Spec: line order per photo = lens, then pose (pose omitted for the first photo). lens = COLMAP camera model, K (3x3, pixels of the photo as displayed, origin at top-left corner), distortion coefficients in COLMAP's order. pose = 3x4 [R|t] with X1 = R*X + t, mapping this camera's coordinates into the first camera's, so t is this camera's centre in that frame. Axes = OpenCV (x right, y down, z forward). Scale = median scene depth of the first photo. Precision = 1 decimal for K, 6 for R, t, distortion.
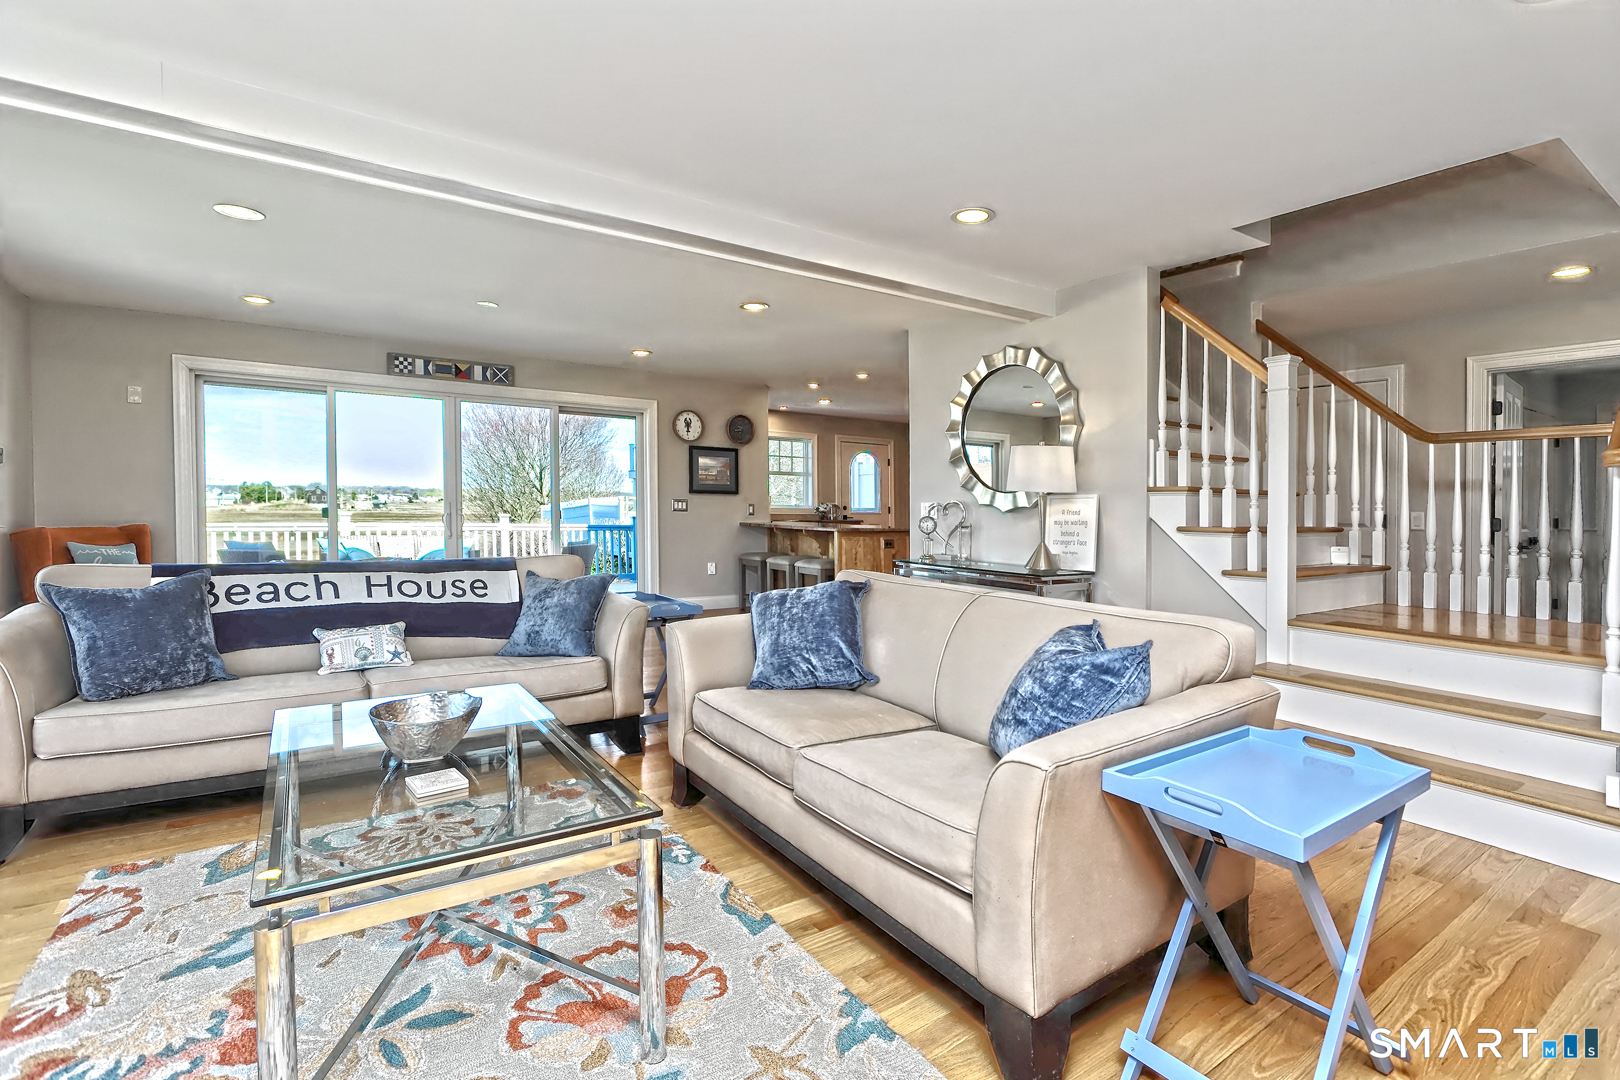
lens RADIAL K [[767.4, 0, 811.0], [0, 767.4, 528.0], [0, 0, 1]] dist [-0.019931, 0.003679]
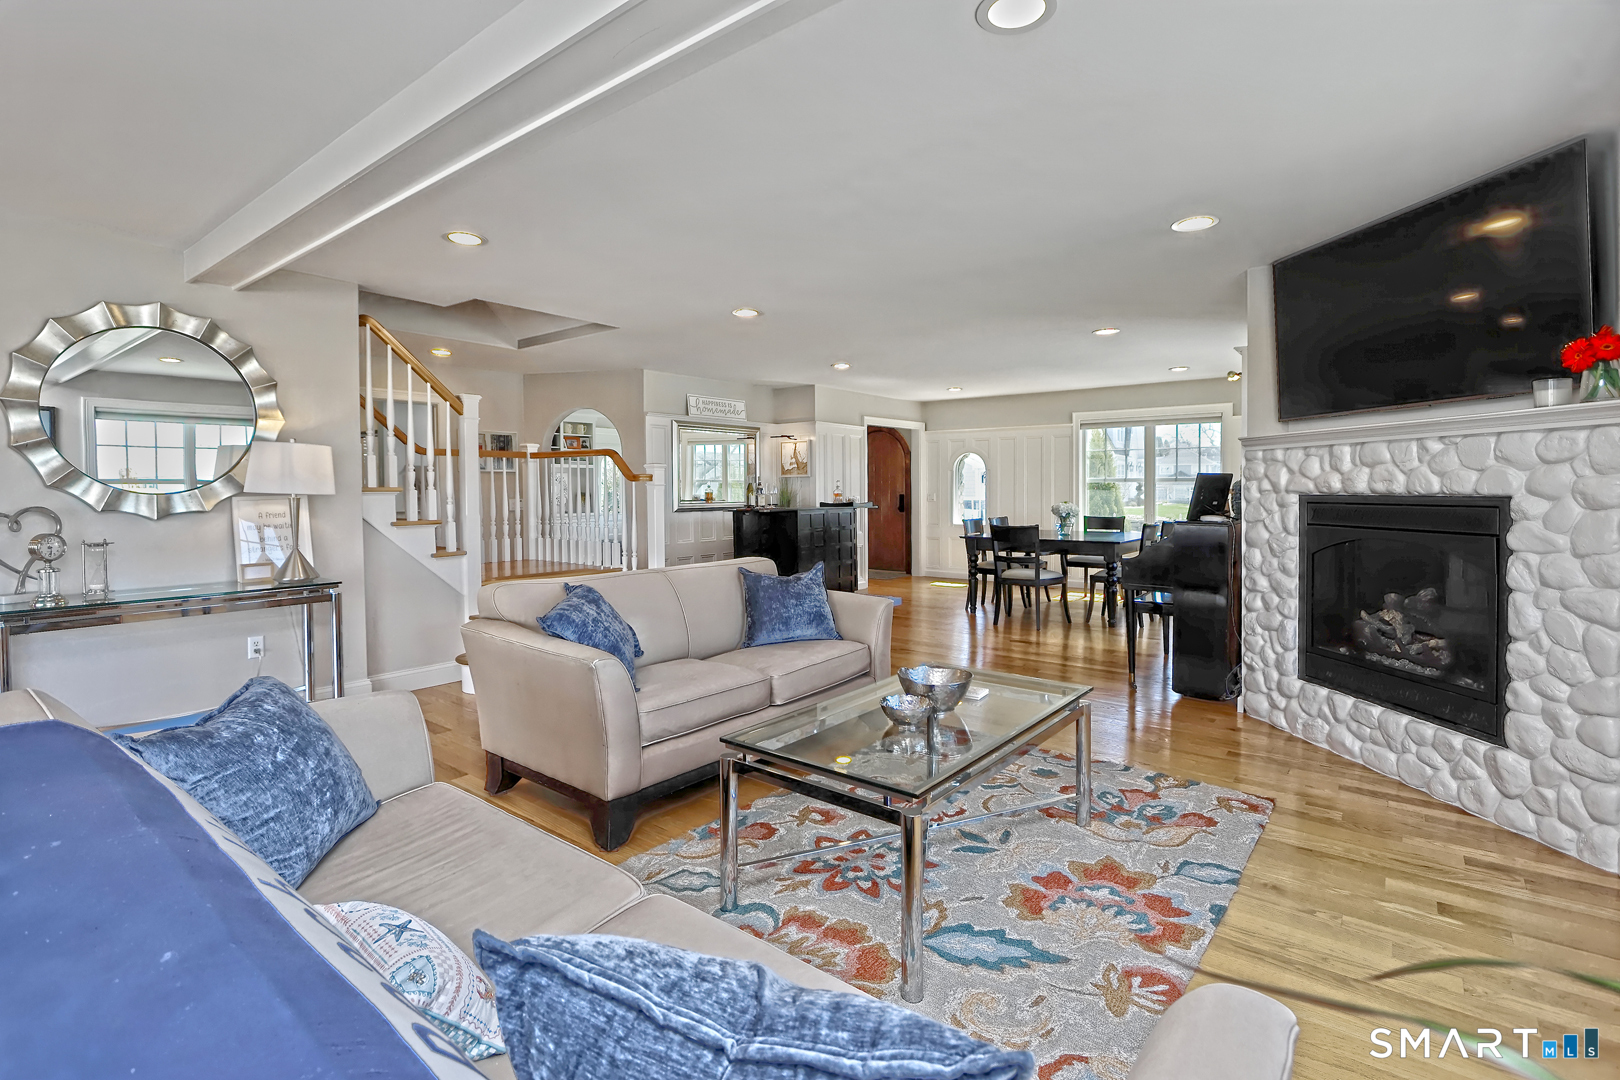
lens RADIAL K [[767.4, 0, 790.5], [0, 767.4, 489.4], [0, 0, 1]] dist [-0.019931, 0.003679]
pose [[-0.286338, -0.022967, 0.957853, -1.607361], [0.026441, 0.999142, 0.031861, -0.144479], [-0.957764, 0.034450, -0.285486, 1.500709]]
